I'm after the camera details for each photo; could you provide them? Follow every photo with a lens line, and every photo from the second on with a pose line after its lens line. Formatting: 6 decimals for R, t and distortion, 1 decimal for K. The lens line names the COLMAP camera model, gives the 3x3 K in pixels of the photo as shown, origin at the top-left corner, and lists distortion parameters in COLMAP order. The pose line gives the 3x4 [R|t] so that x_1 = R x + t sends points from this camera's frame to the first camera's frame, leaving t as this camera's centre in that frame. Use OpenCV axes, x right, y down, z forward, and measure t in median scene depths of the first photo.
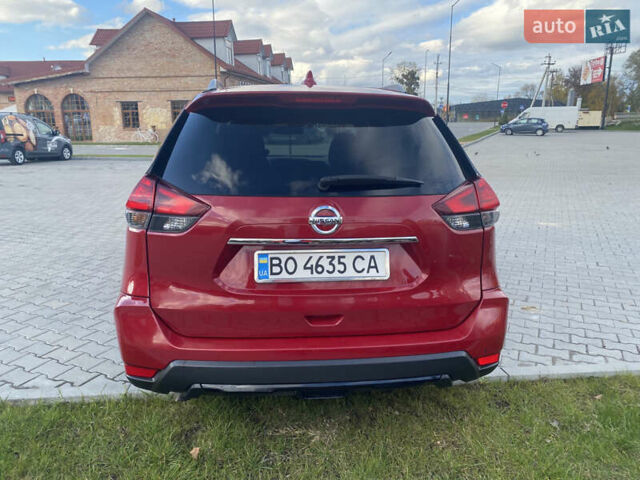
lens RADIAL K [[481.4, 0, 319.4], [0, 481.4, 229.9], [0, 0, 1]] dist [0.012359, -0.004249]
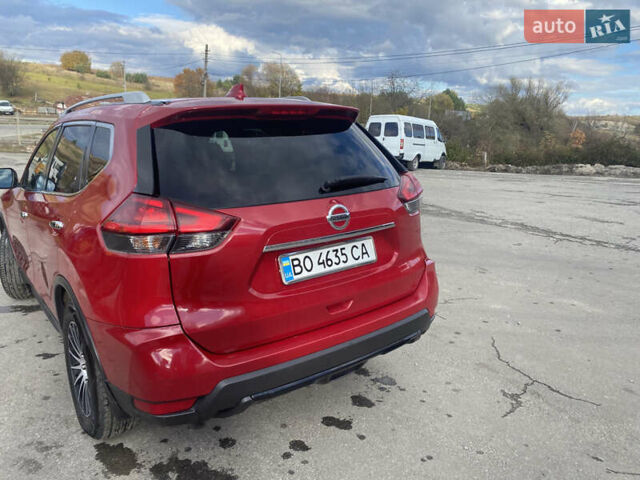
lens RADIAL K [[483.4, 0, 306.0], [0, 483.4, 241.2], [0, 0, 1]] dist [0.015401, -0.005134]
pose [[0.856989, -0.150629, 0.492829, -0.587449], [0.154267, 0.987459, 0.033551, -0.012875], [-0.491702, 0.047274, 0.869479, 0.054727]]
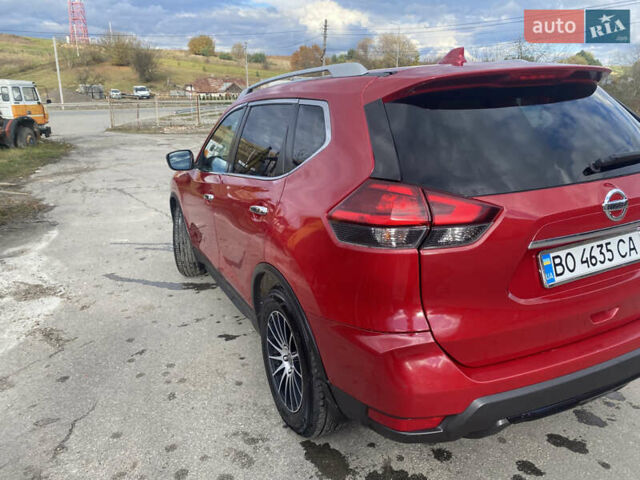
lens RADIAL K [[481.2, 0, 320.0], [0, 481.2, 240.0], [0, 0, 1]] dist [0.013114, -0.005086]
pose [[0.940022, -0.156888, 0.302895, -0.751407], [0.148508, 0.987613, 0.050657, -0.079462], [-0.307091, -0.002636, 0.951677, 0.293469]]
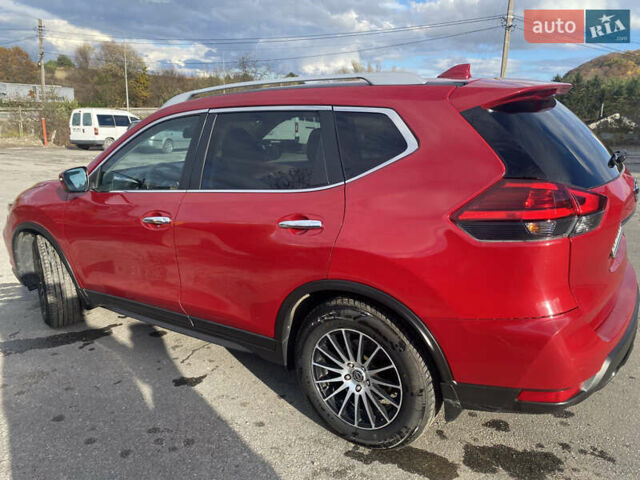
lens RADIAL K [[483.4, 0, 306.0], [0, 483.4, 241.2], [0, 0, 1]] dist [0.015401, -0.005134]
pose [[0.647198, -0.241260, 0.723138, -1.345752], [0.223448, 0.966971, 0.122627, -0.217400], [-0.728839, 0.082220, 0.679731, 0.742679]]
